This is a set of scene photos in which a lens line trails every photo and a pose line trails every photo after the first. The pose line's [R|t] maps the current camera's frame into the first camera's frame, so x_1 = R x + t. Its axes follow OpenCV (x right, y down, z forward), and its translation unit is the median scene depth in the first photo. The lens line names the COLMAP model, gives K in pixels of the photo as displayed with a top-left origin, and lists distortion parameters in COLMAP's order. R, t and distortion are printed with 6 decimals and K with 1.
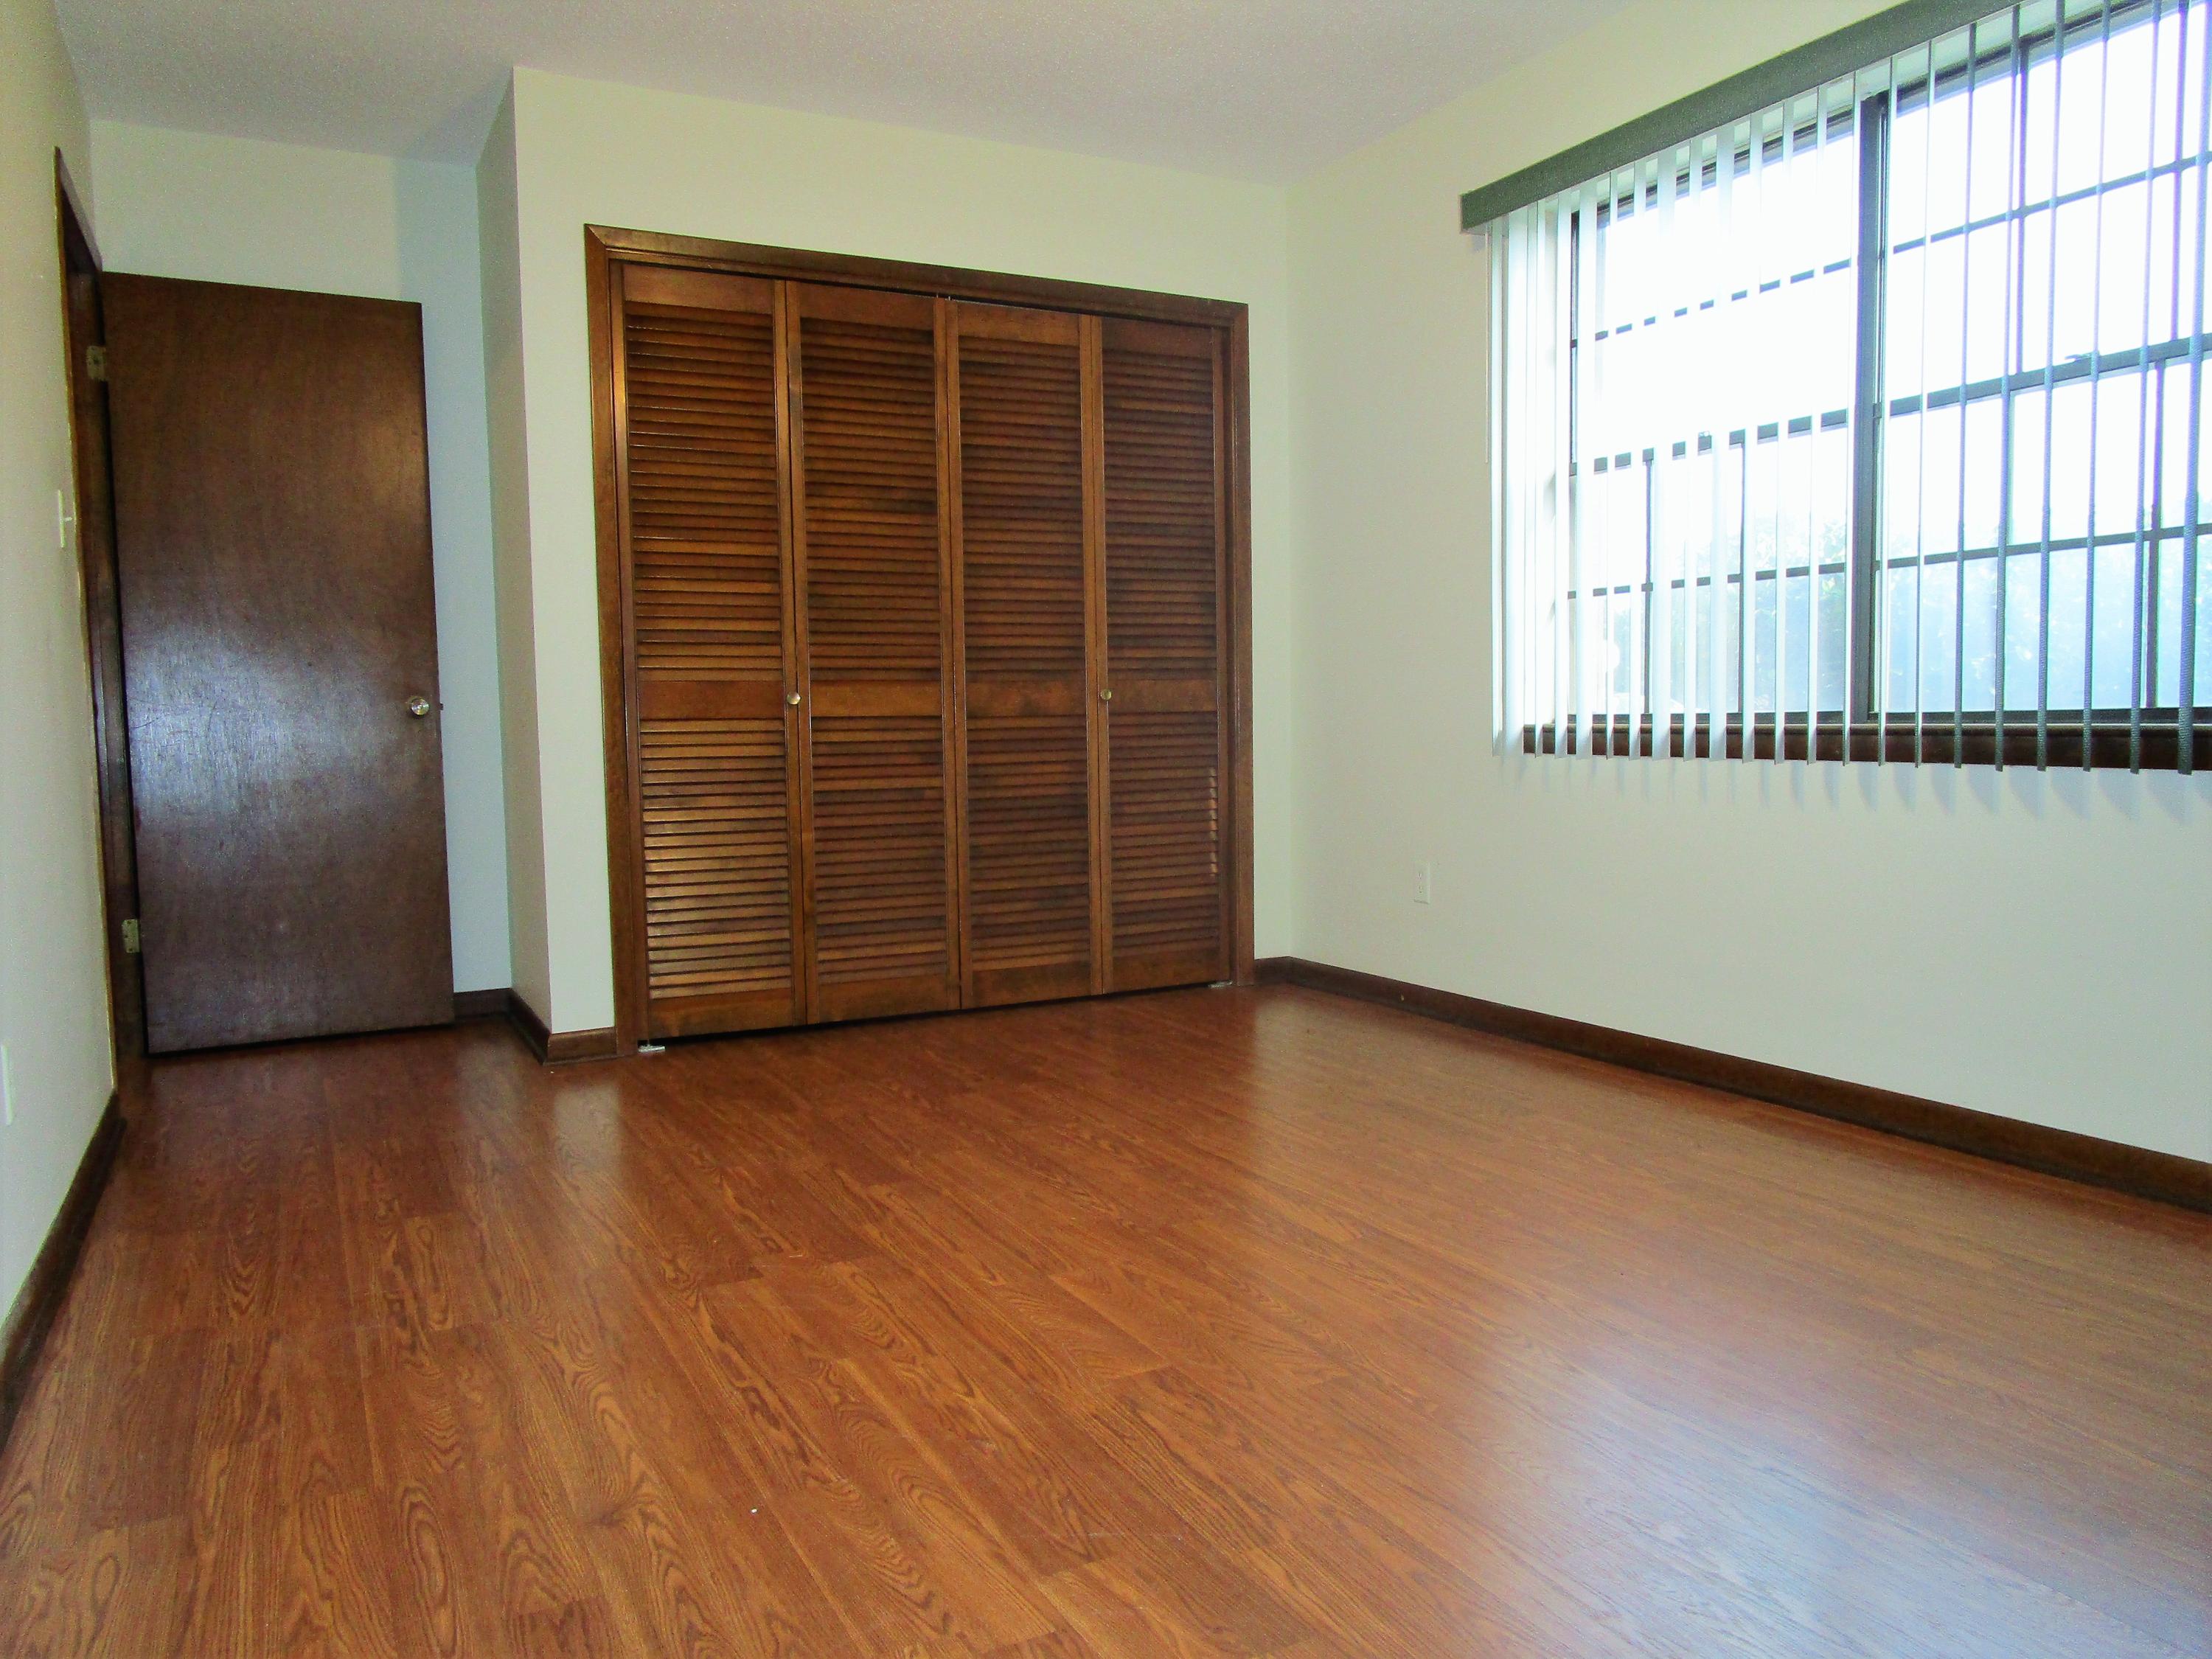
lens RADIAL K [[1603.6, 0, 1088.4], [0, 1603.6, 831.5], [0, 0, 1]] dist [-0.014479, 0.005072]
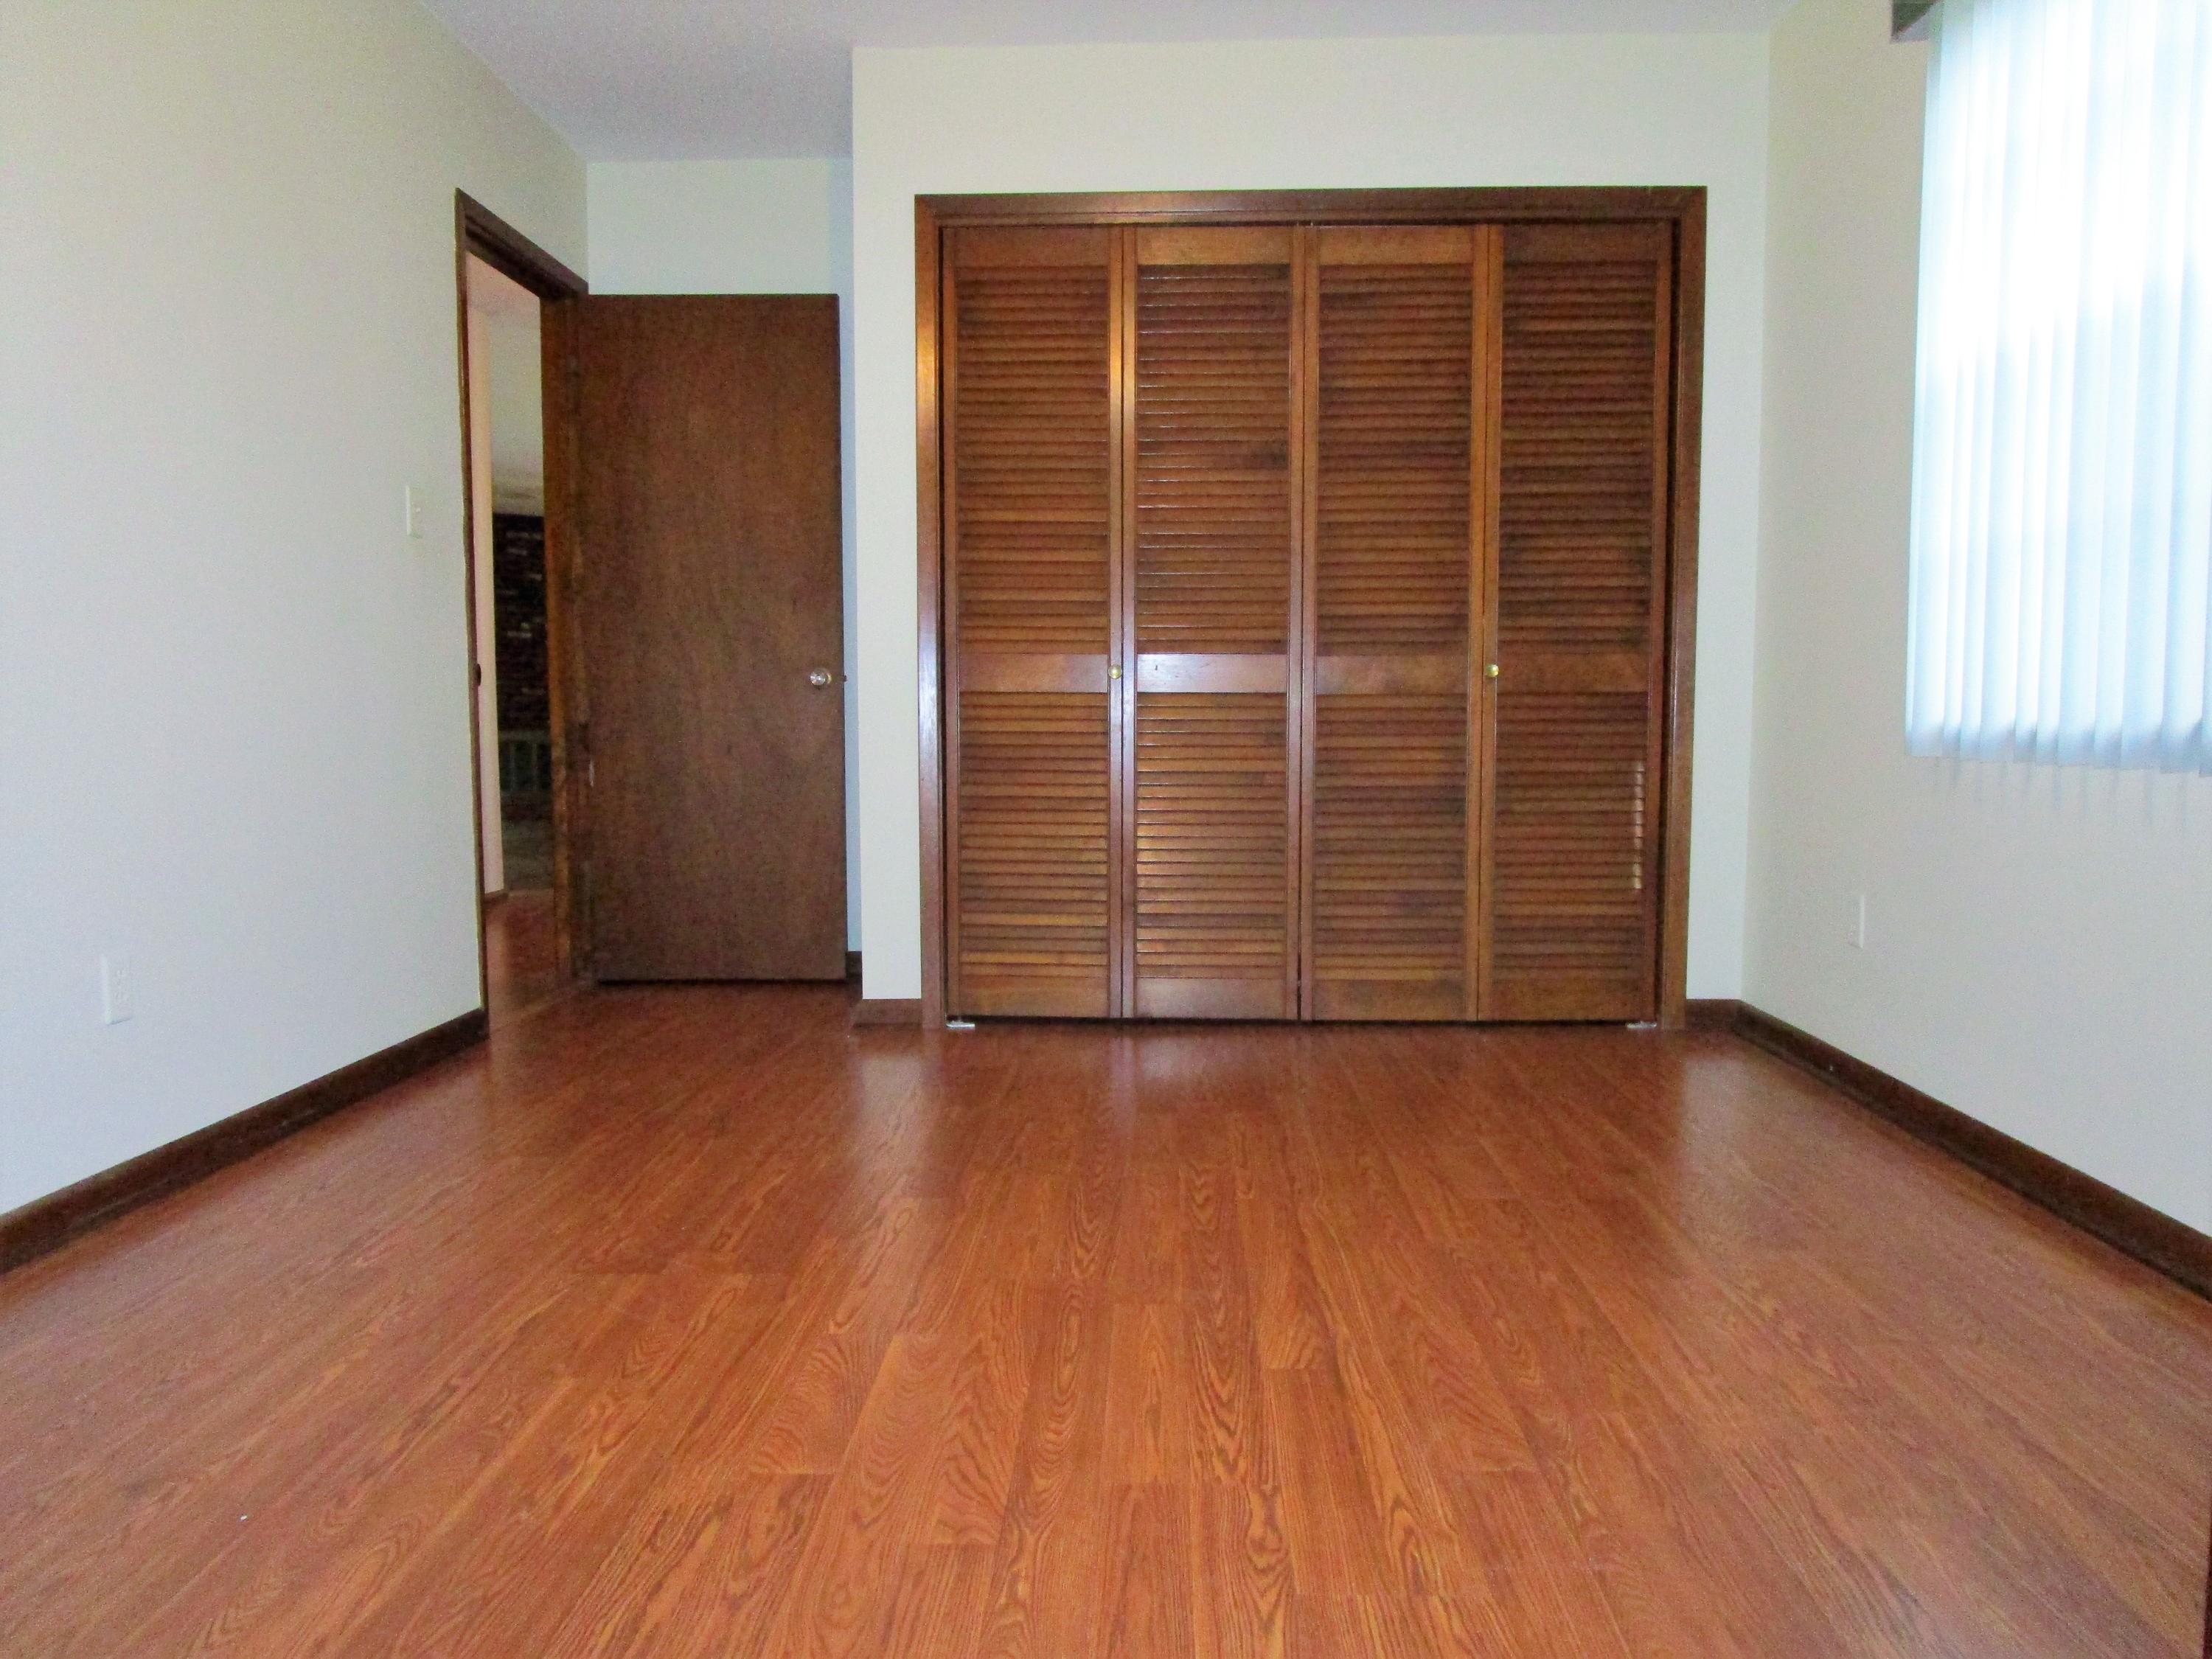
lens RADIAL K [[1603.6, 0, 1106.4], [0, 1603.6, 825.5], [0, 0, 1]] dist [-0.014479, 0.005072]
pose [[0.873581, 0.051348, -0.483963, 0.262304], [-0.048483, 0.998654, 0.018442, -0.009519], [0.484258, 0.007353, 0.874894, 0.165348]]
